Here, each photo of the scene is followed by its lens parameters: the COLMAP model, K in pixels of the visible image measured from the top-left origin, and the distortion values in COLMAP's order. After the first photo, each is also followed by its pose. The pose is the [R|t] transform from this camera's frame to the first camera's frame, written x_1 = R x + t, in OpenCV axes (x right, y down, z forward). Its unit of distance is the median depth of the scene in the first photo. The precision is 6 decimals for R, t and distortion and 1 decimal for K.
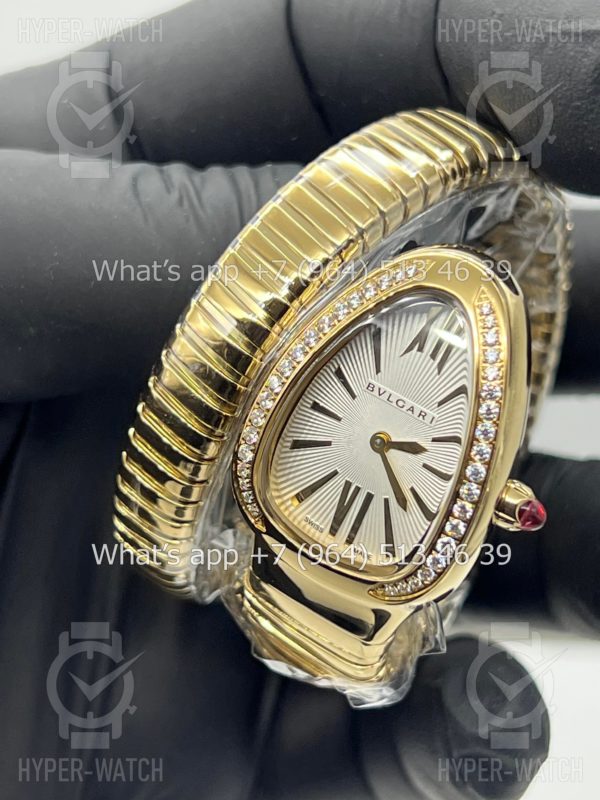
lens RADIAL K [[1815.6, 0, 300.0], [0, 1815.6, 400.0], [0, 0, 1]] dist [-0.040005, -0.008597]
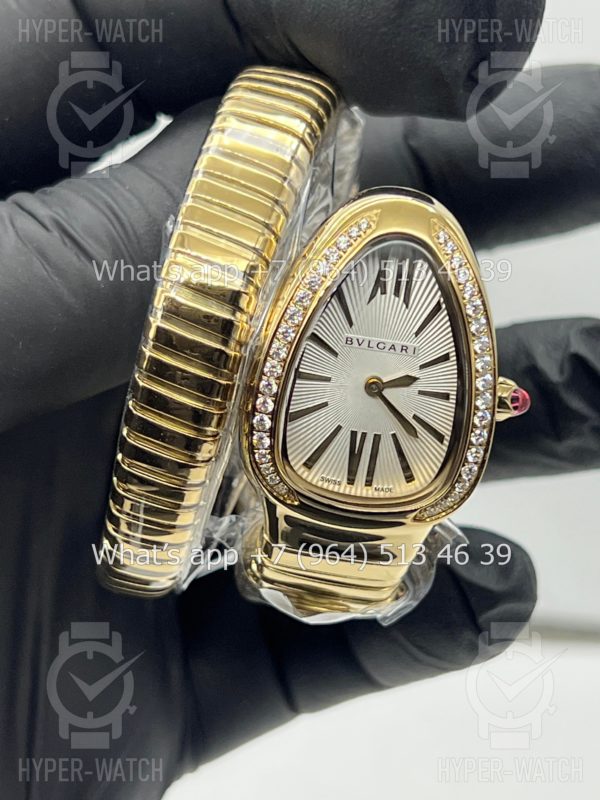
lens RADIAL K [[1815.6, 0, 300.0], [0, 1815.6, 400.0], [0, 0, 1]] dist [-0.040005, -0.008597]
pose [[0.878257, -0.345747, 0.330339, -0.348686], [0.320596, 0.938294, 0.129704, -0.121394], [-0.354800, -0.008008, 0.934908, 0.014270]]
